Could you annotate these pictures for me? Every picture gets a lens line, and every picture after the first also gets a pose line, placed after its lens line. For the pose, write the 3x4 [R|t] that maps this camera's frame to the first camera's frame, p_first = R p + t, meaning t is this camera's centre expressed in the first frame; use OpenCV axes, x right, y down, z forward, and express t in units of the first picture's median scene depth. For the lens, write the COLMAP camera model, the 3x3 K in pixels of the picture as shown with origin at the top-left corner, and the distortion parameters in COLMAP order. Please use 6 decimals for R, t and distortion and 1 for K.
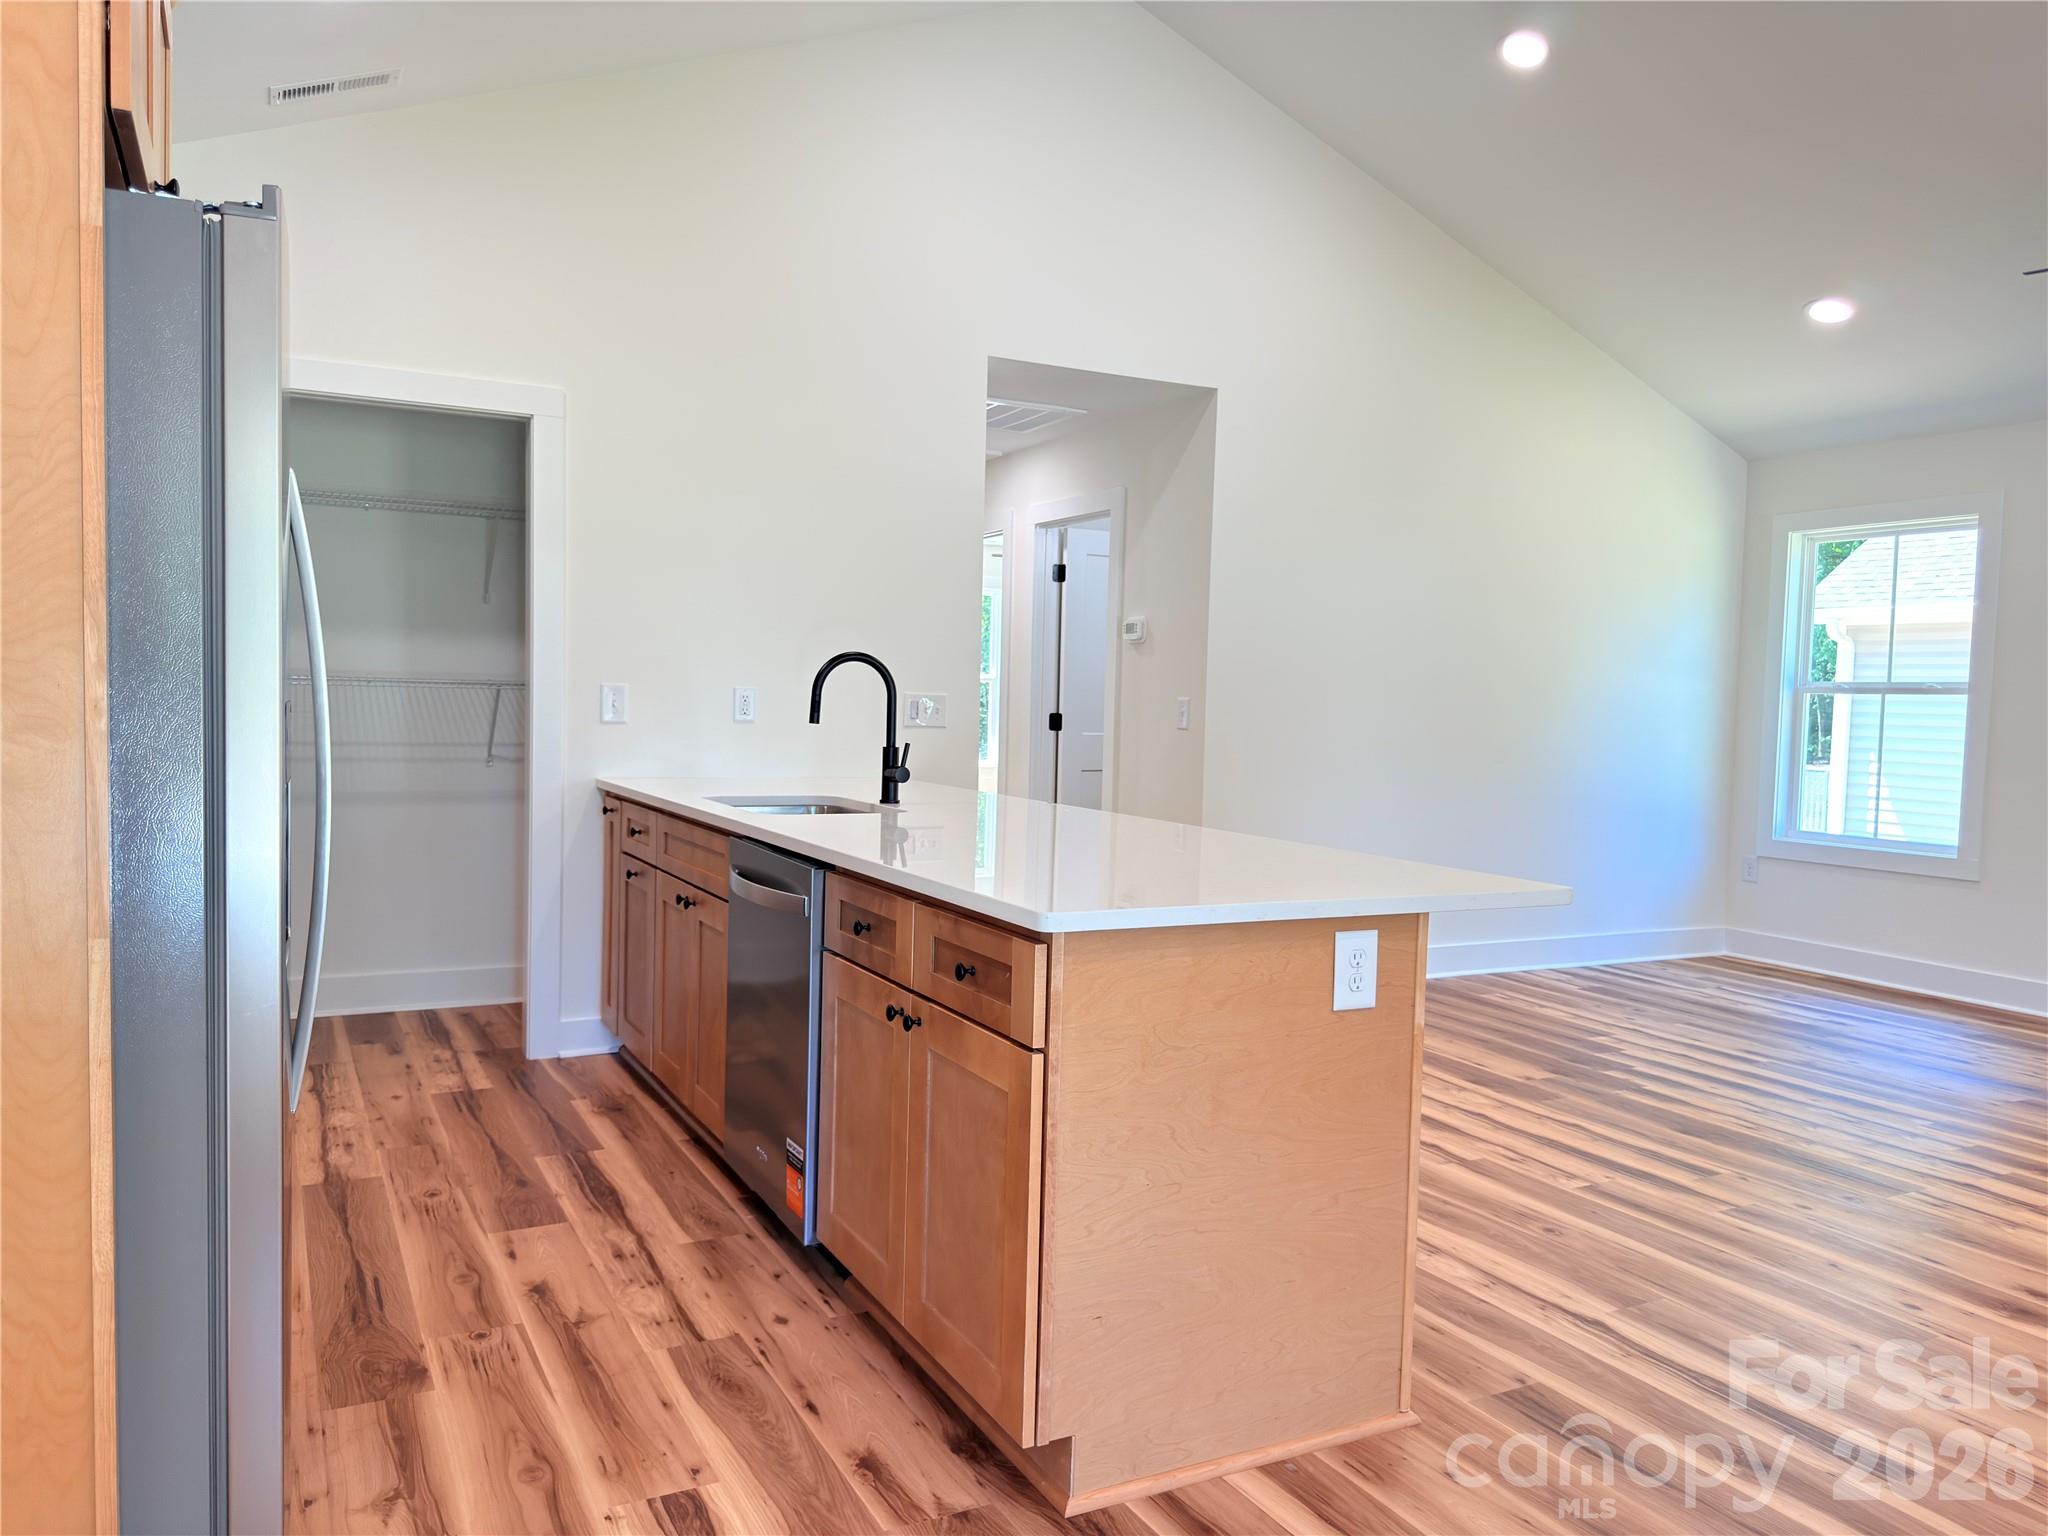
lens RADIAL K [[1441.4, 0, 1016.9], [0, 1441.4, 770.1], [0, 0, 1]] dist [0.083661, -0.160560]
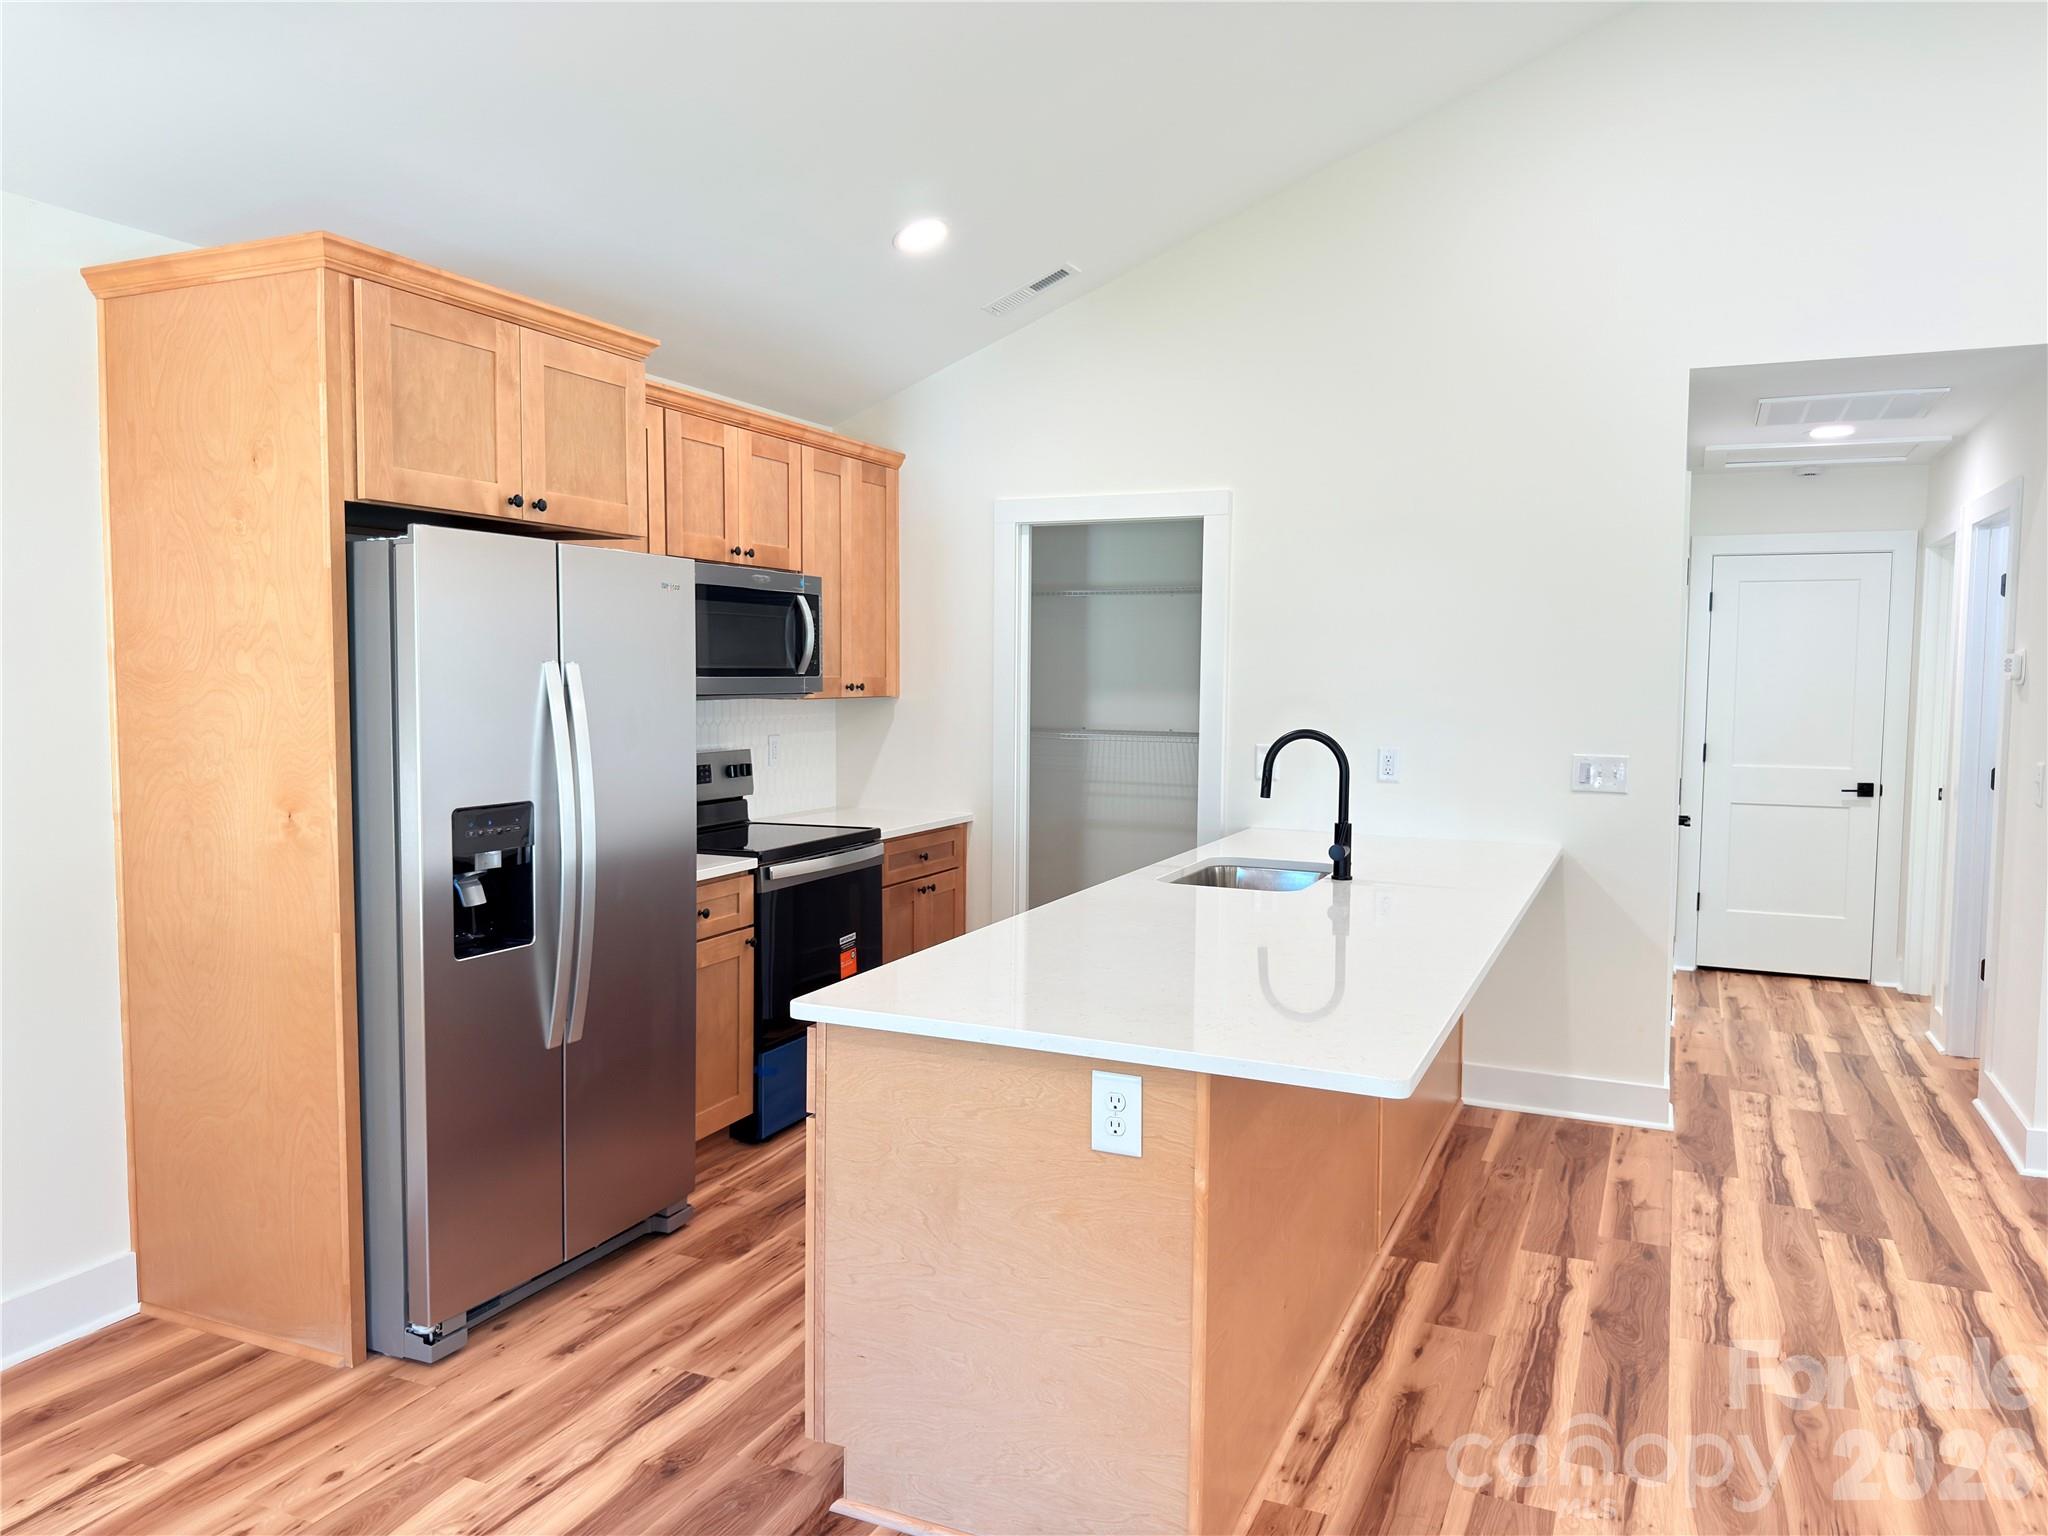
lens RADIAL K [[1441.4, 0, 1016.9], [0, 1441.4, 770.1], [0, 0, 1]] dist [0.083661, -0.160560]
pose [[0.617612, 0.035466, -0.785683, 0.607560], [-0.032751, 0.999276, 0.019362, -0.070469], [0.785801, 0.013774, 0.618326, 0.217825]]
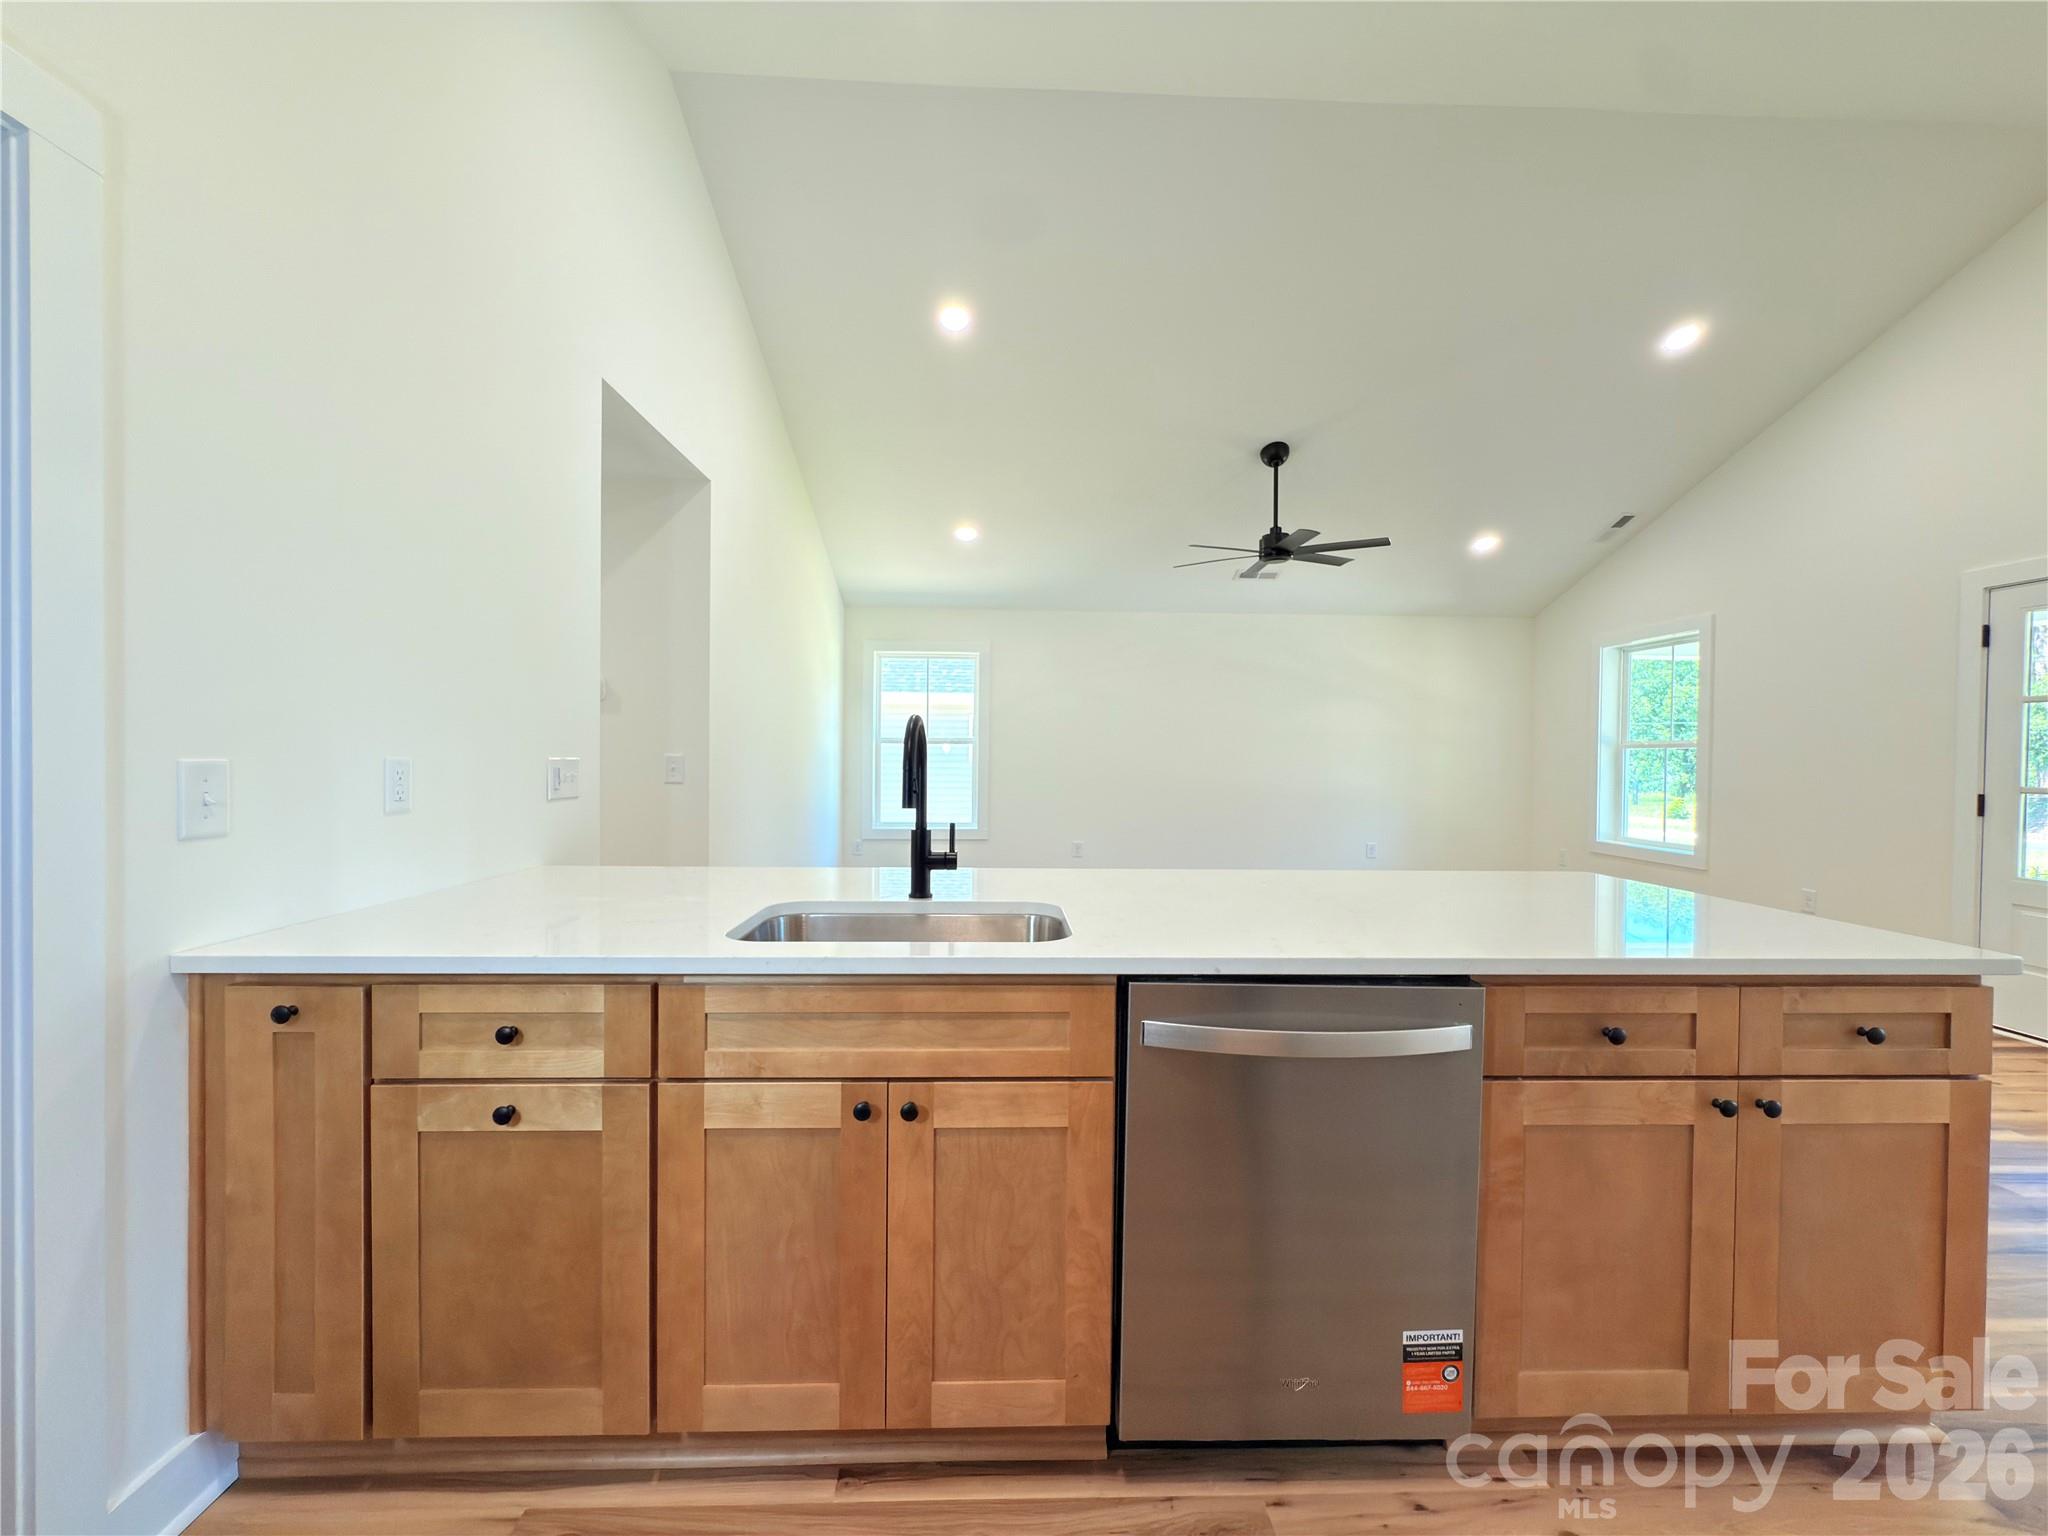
lens RADIAL K [[817.1, 0, 1023.2], [0, 817.1, 766.6], [0, 0, 1]] dist [-0.000801, -0.000377]
pose [[0.434465, -0.034650, 0.900022, -0.530114], [0.046810, 0.998778, 0.015856, -0.062596], [-0.899472, 0.035241, 0.435556, 0.804773]]
